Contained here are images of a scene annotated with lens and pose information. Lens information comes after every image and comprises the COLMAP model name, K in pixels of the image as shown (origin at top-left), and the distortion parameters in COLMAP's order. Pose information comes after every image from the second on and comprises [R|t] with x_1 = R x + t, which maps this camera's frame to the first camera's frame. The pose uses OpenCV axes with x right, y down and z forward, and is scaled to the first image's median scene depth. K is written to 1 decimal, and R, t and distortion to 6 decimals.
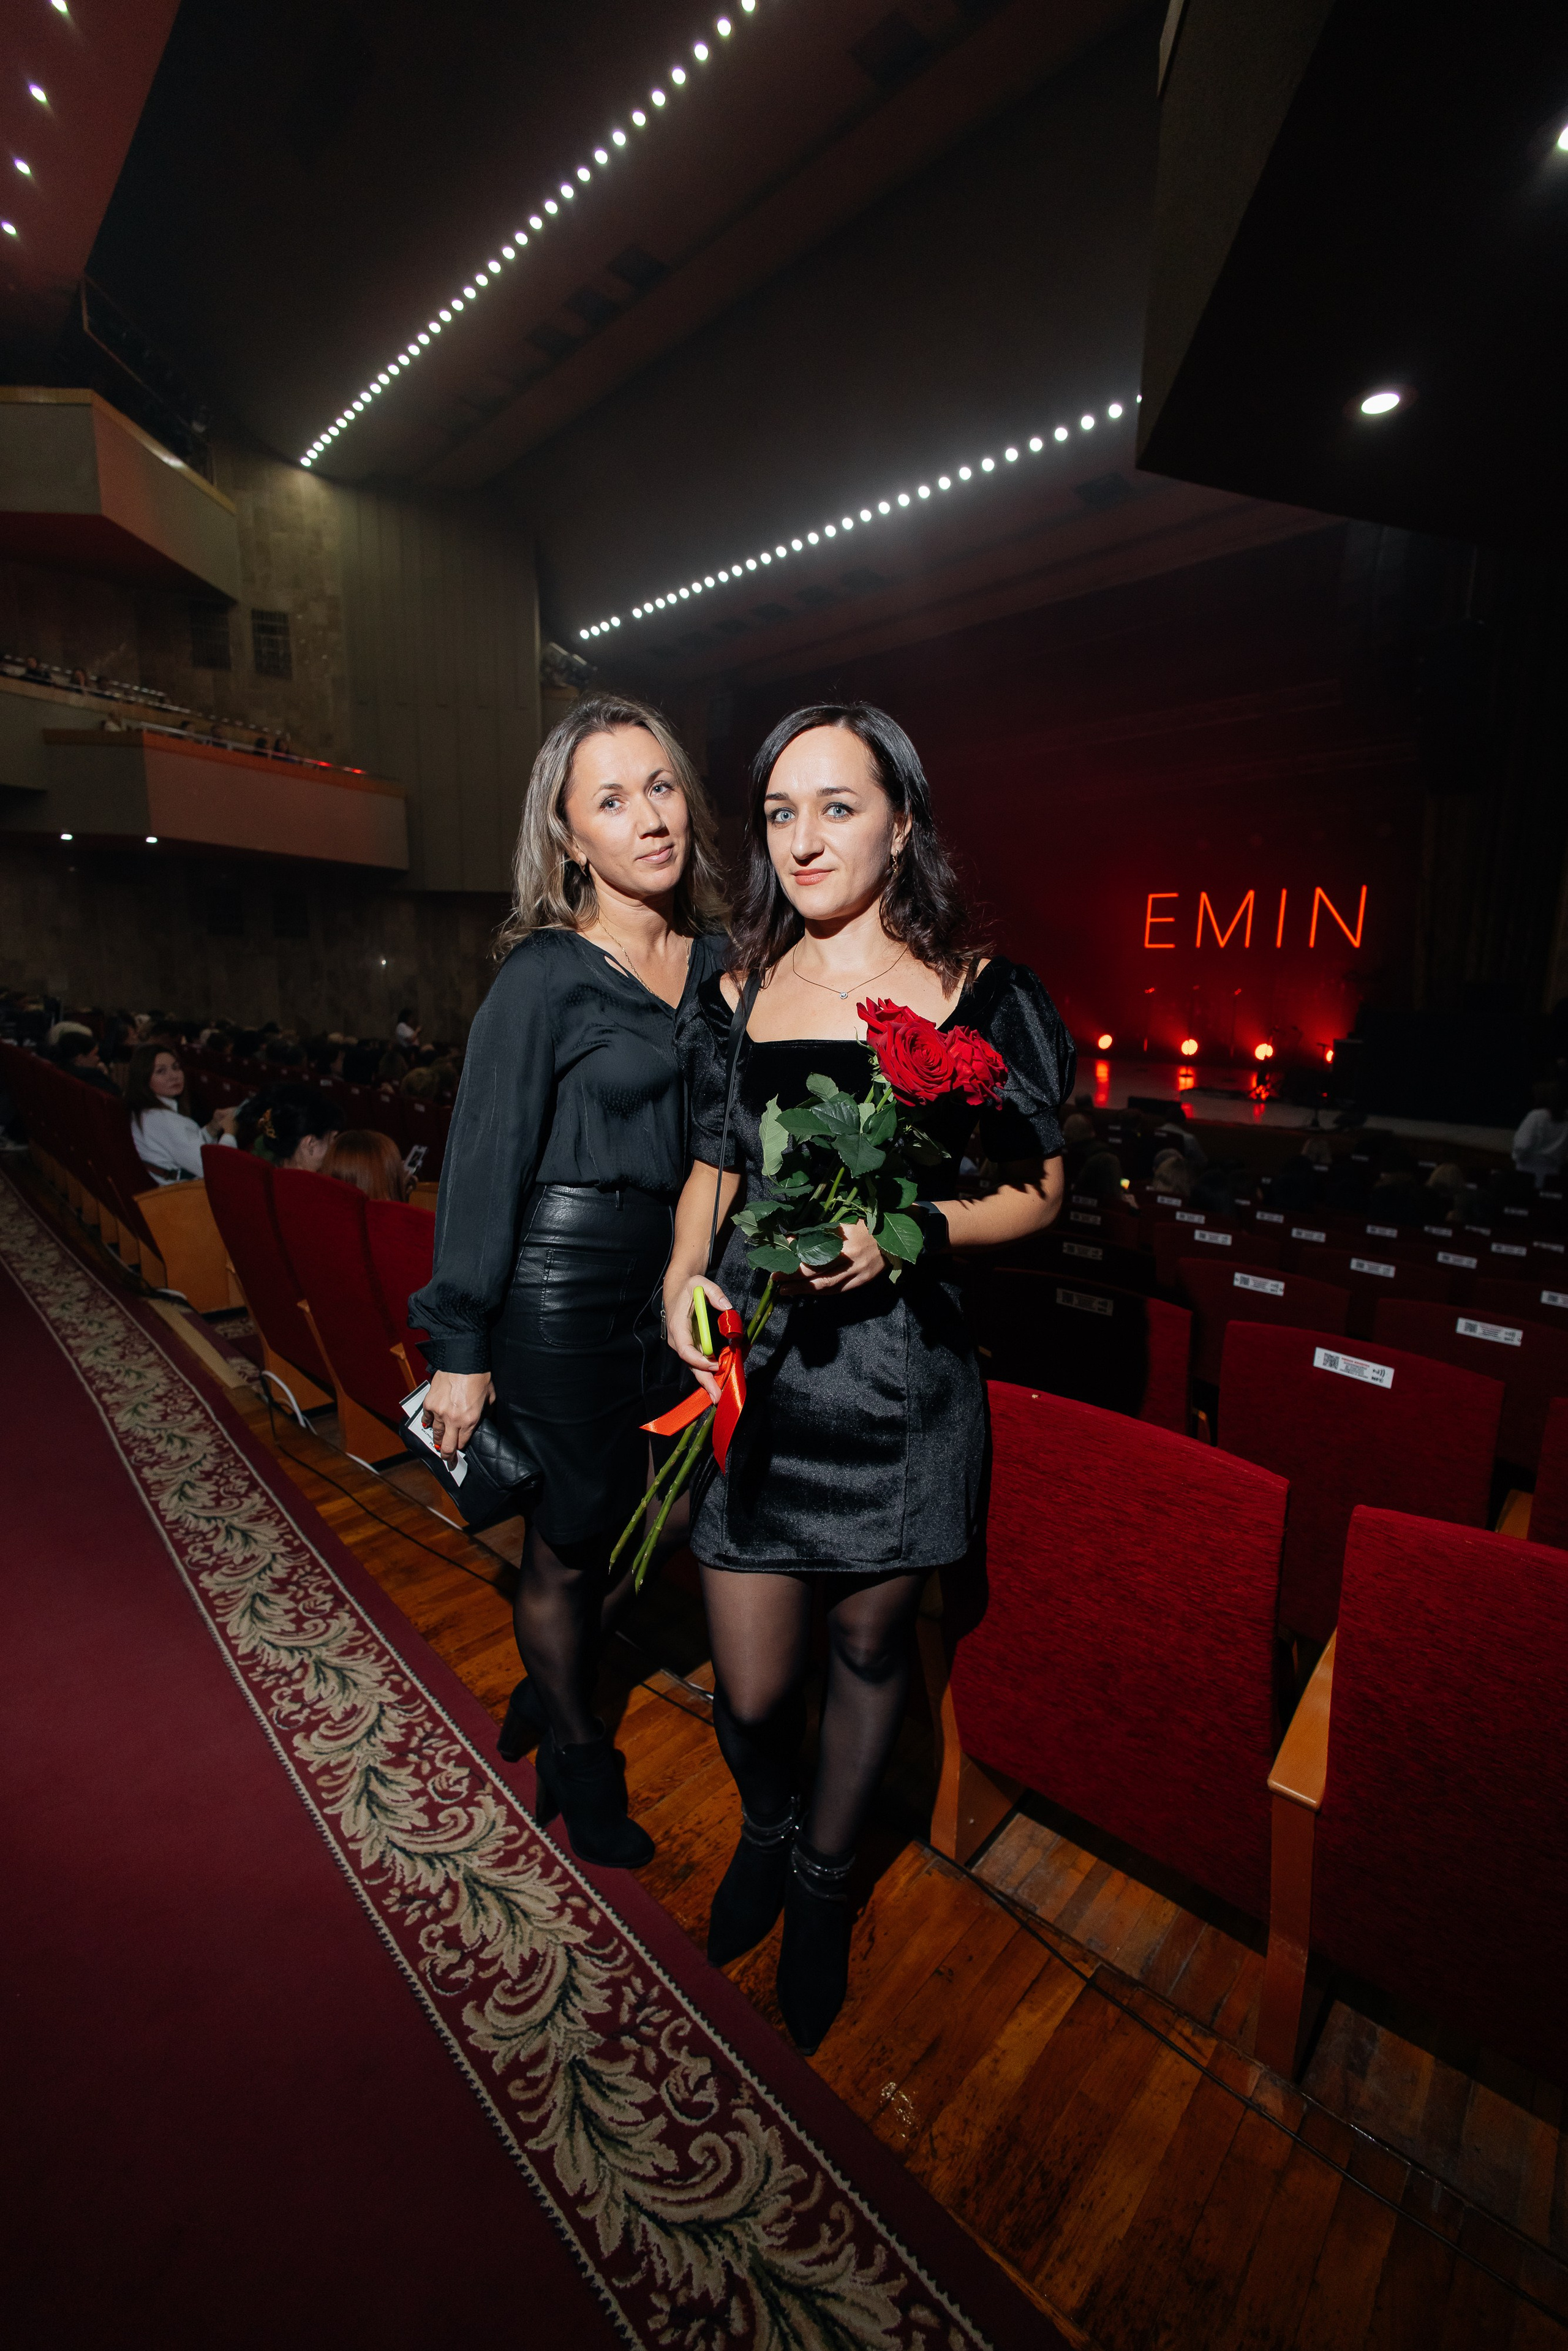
lens RADIAL K [[1011.9, 0, 781.5], [0, 1011.9, 1169.6], [0, 0, 1]] dist [0.001438, 0.000349]
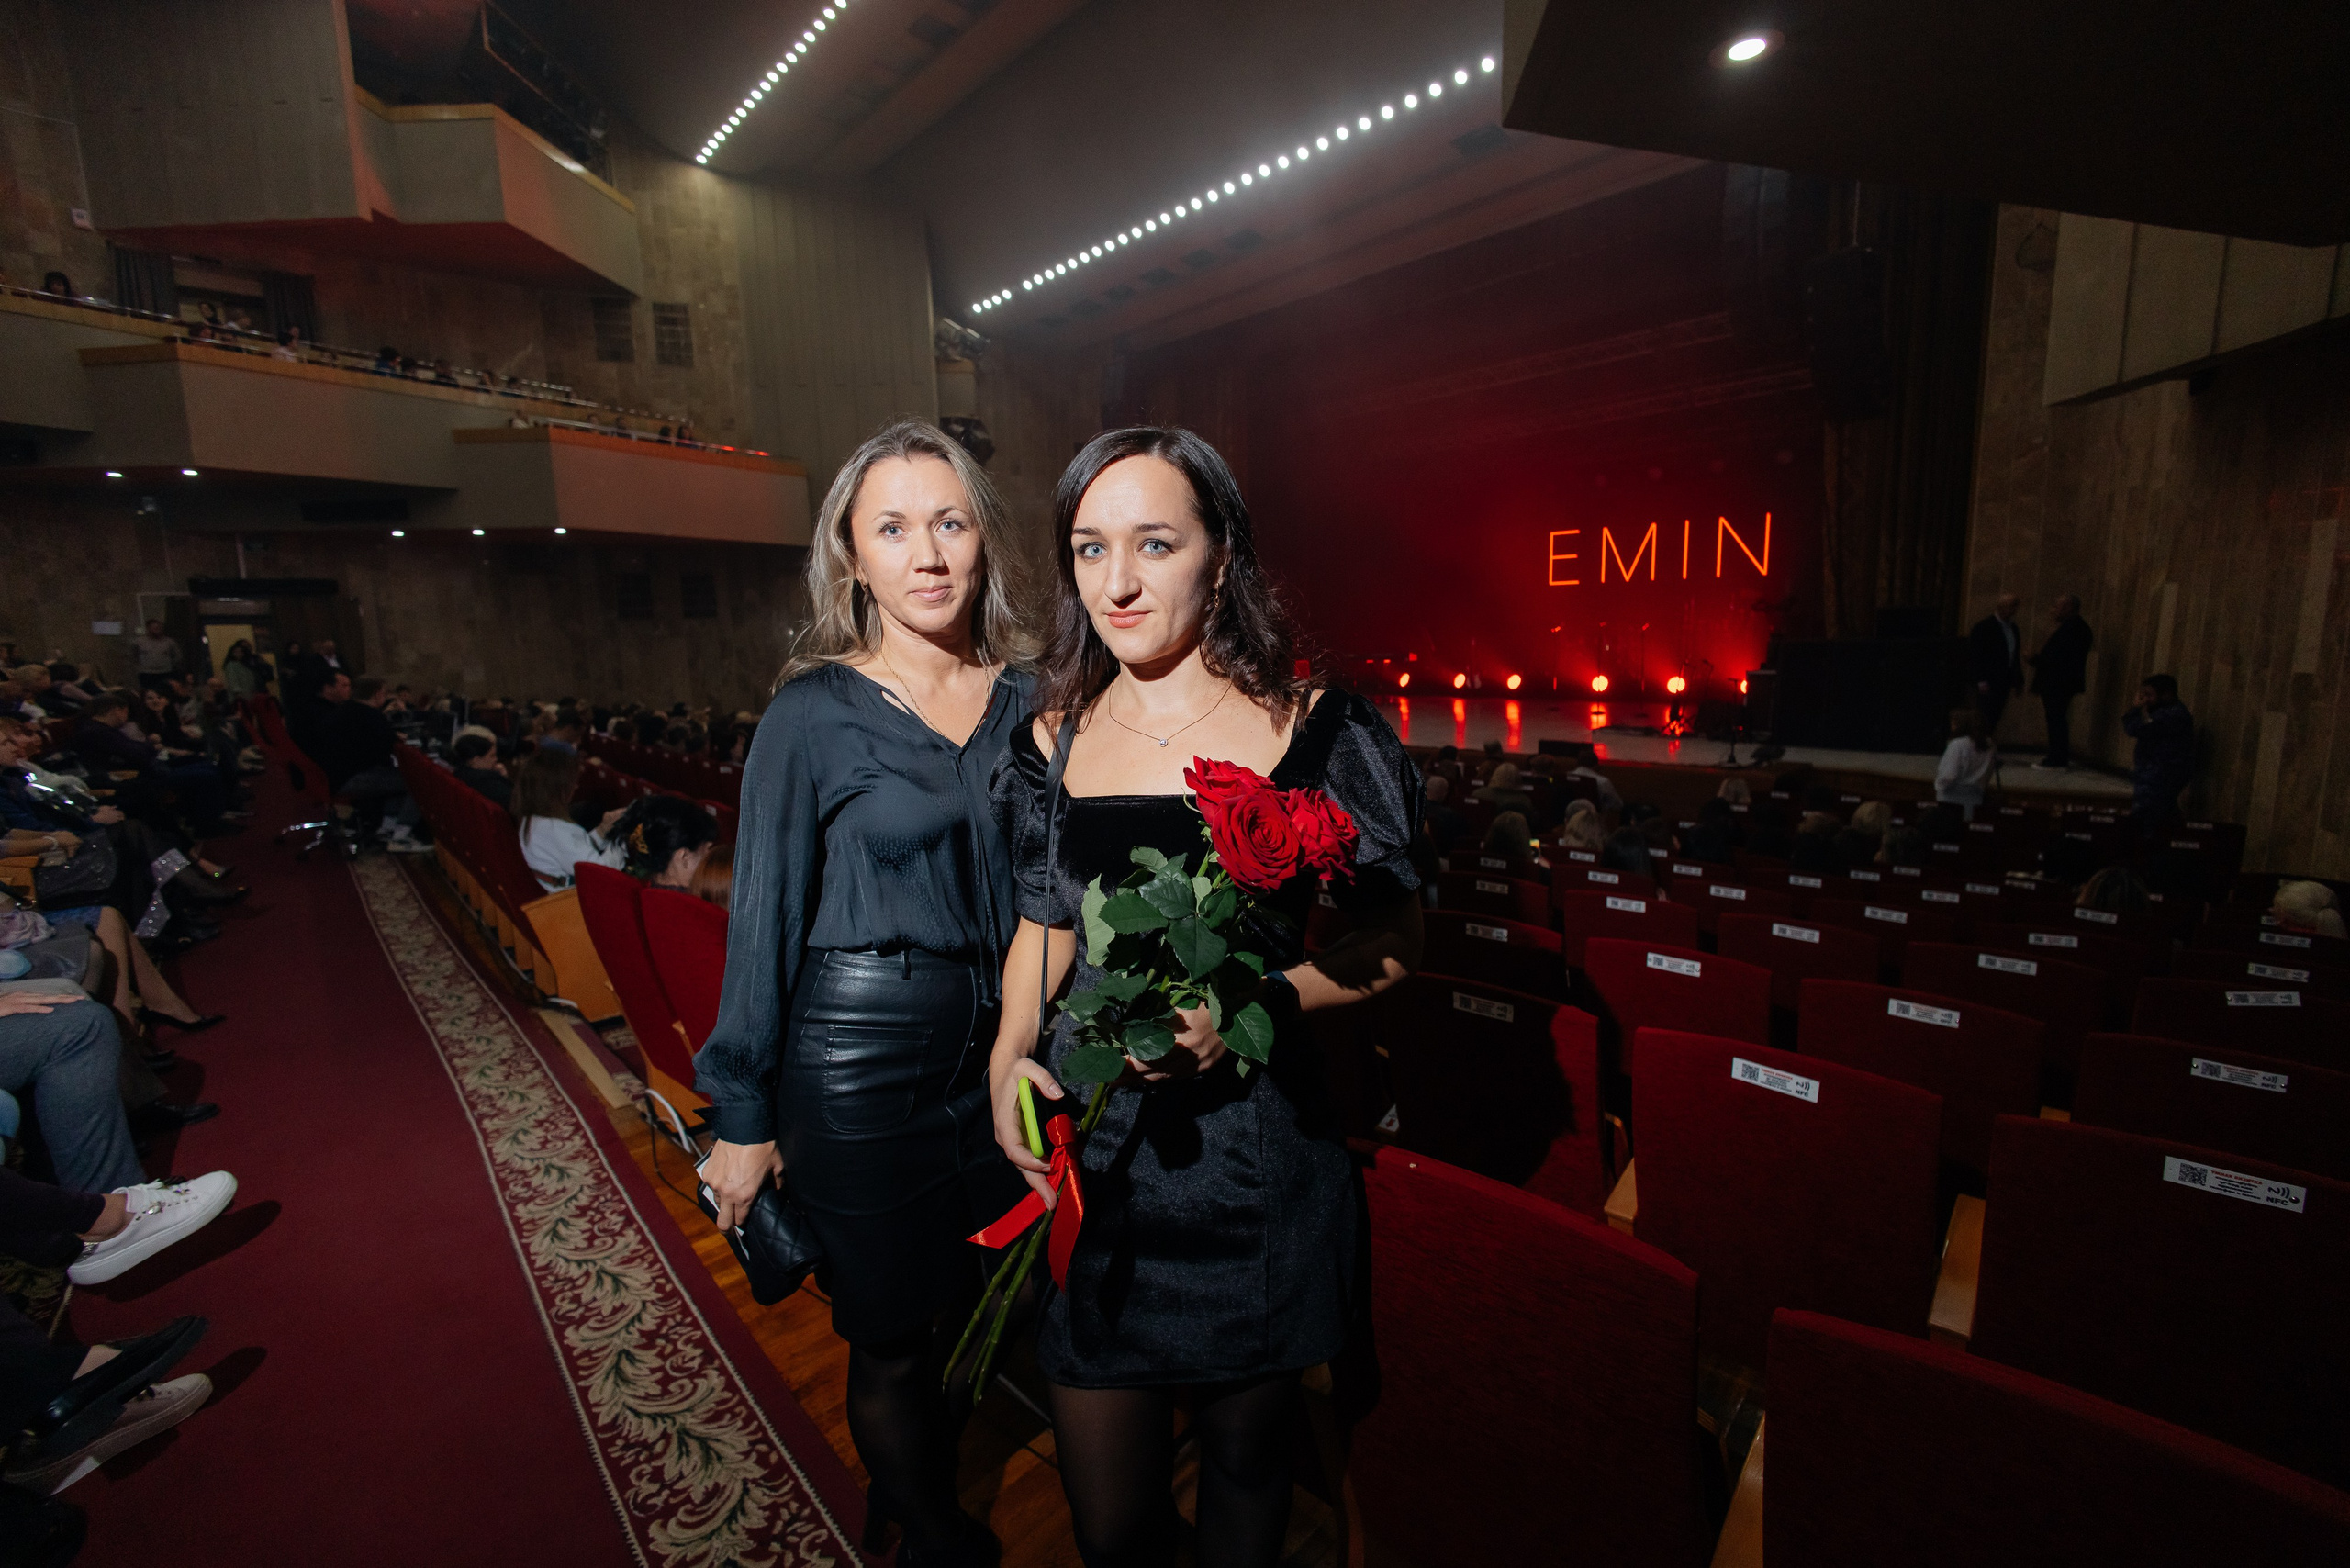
lens RADIAL K [[1011.5, 0, 1175.0], [0, 1011.5, 784.0], [0, 0, 1]] dist [0.001438, 0.000349]
pose [[0.998739, -0.045457, -0.021330, 0.021727], [0.044663, 0.998342, -0.036324, -0.027426], [0.022946, 0.035326, 0.999112, 0.024298]]
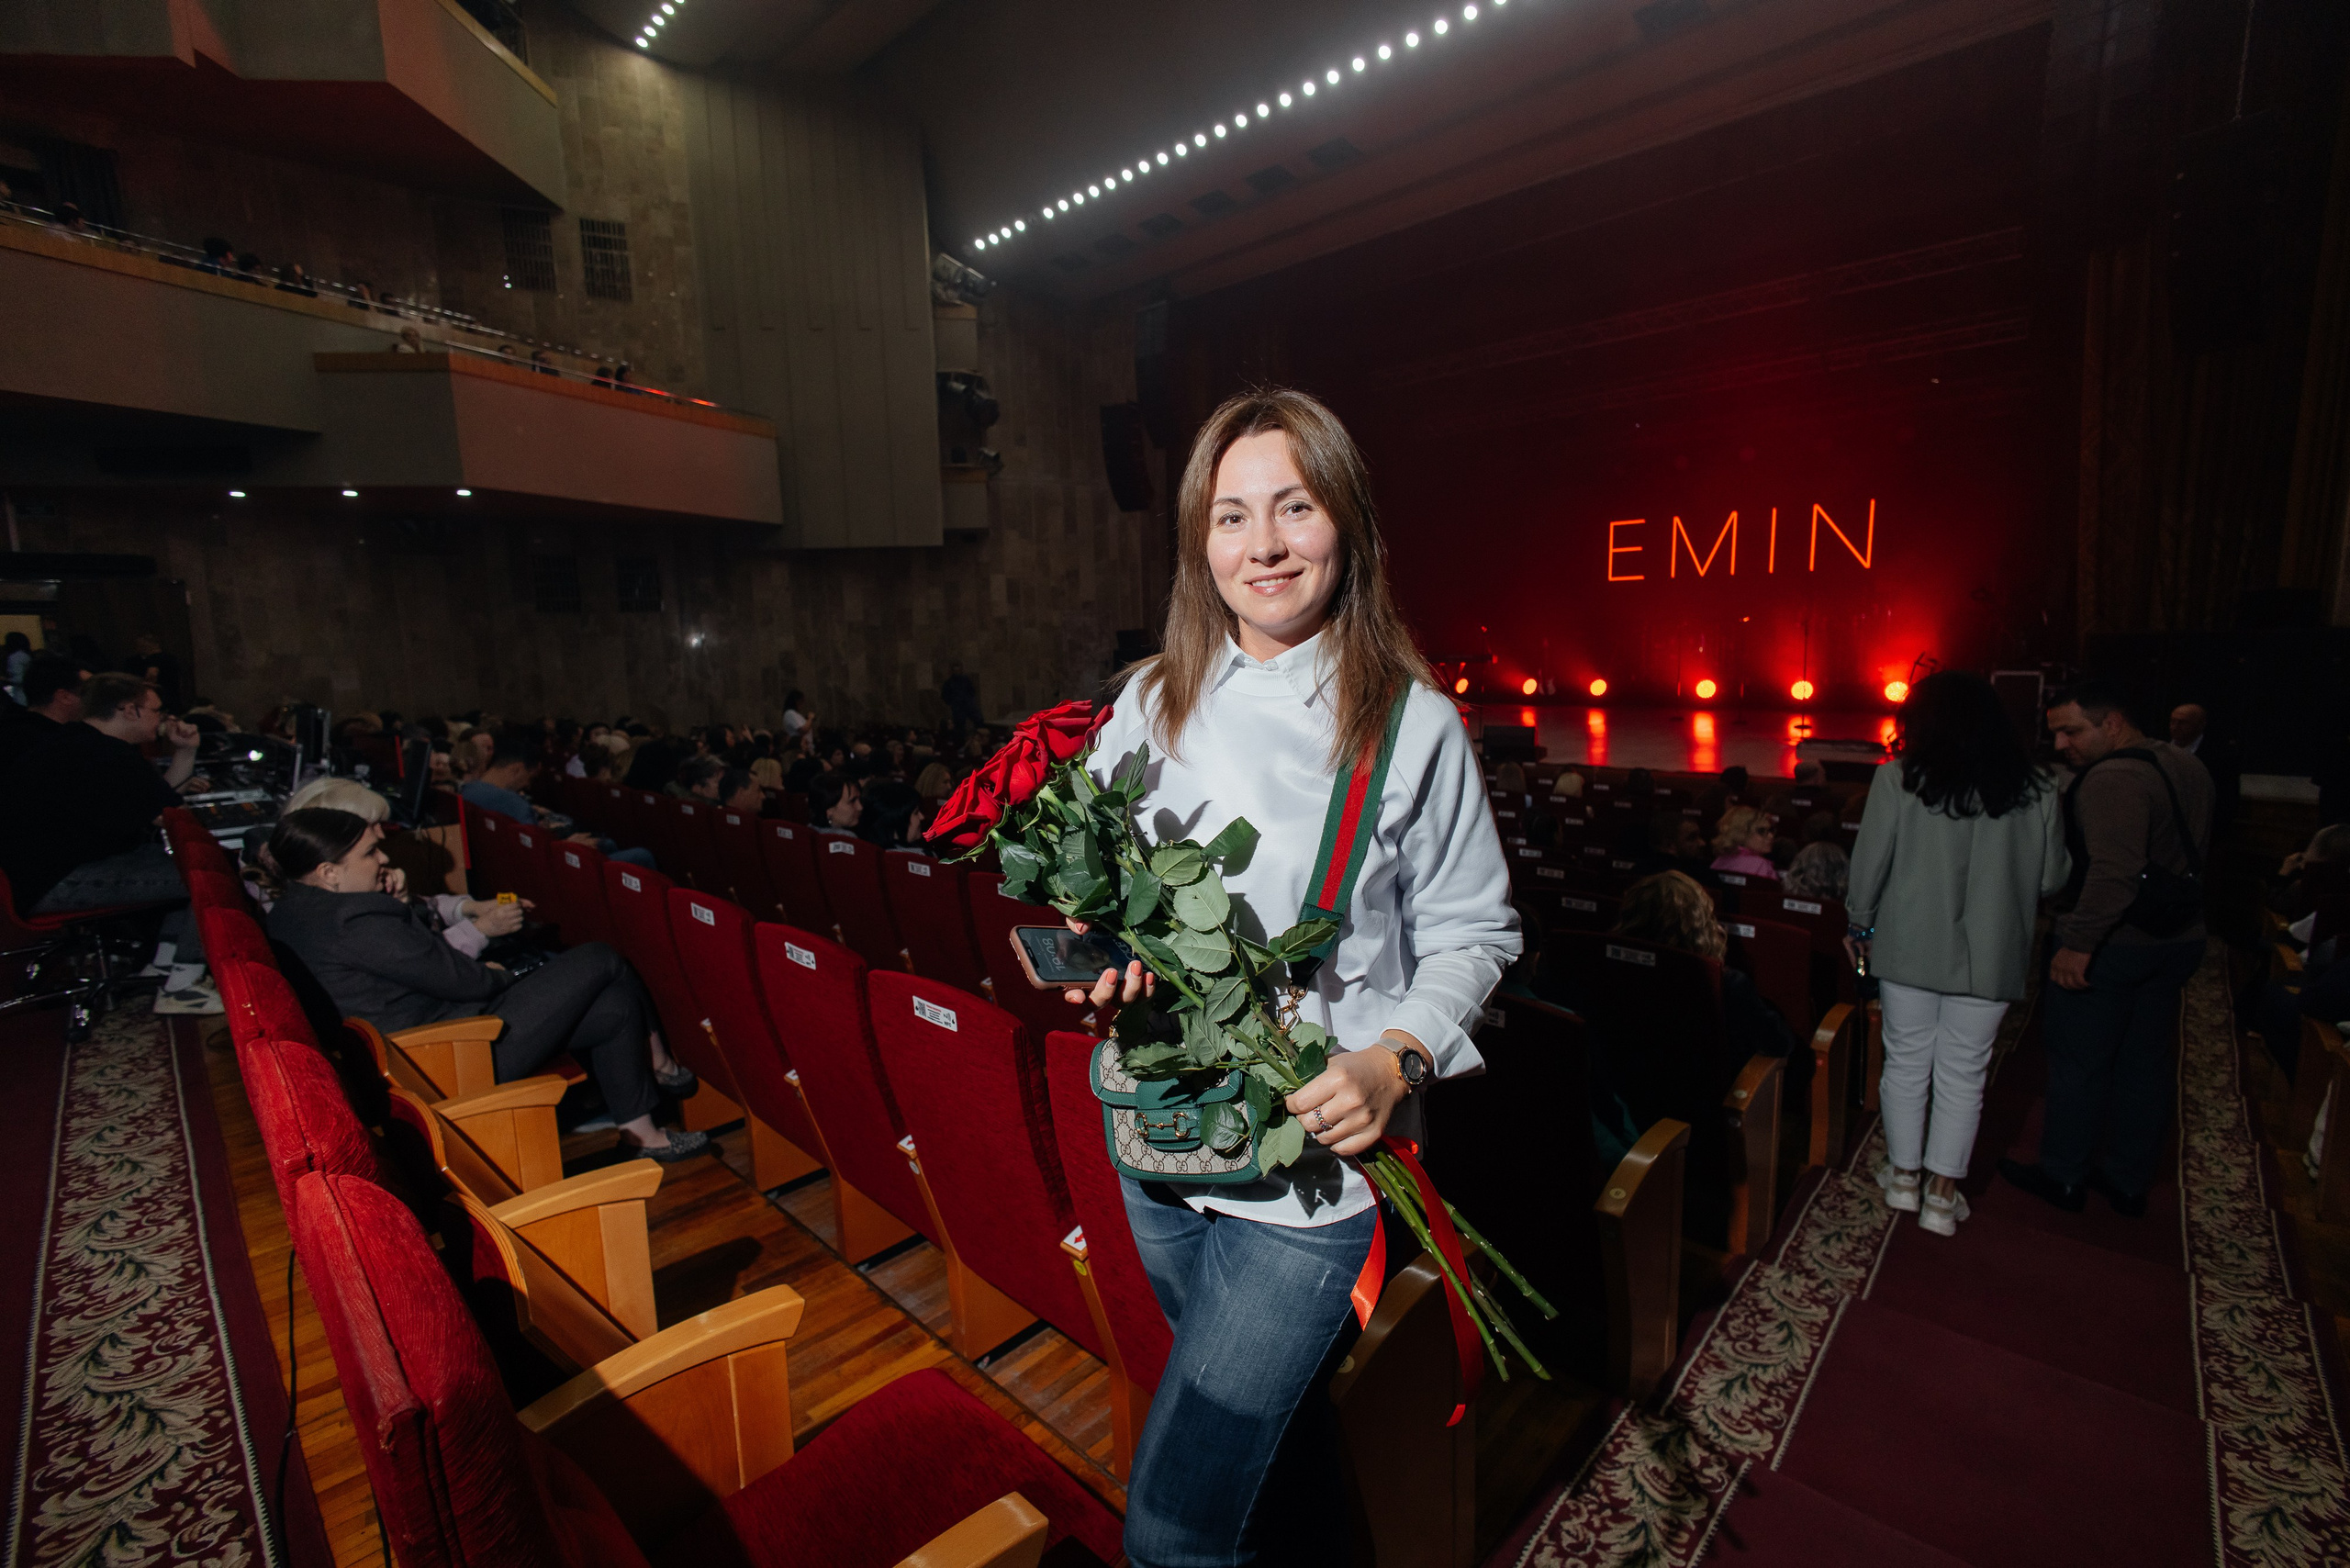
lens RADIAL K [[1011.7, 0, 1178.5], [0, 1011.7, 787.1], [0, 0, 1]] dist [-0.001071, -0.000794]
pose [[0.996715, -0.056088, 0.058419, -0.536285], [0.058309, 0.997611, -0.037035, -0.158406], [-0.056203, 0.040319, 0.997605, 0.820638]]
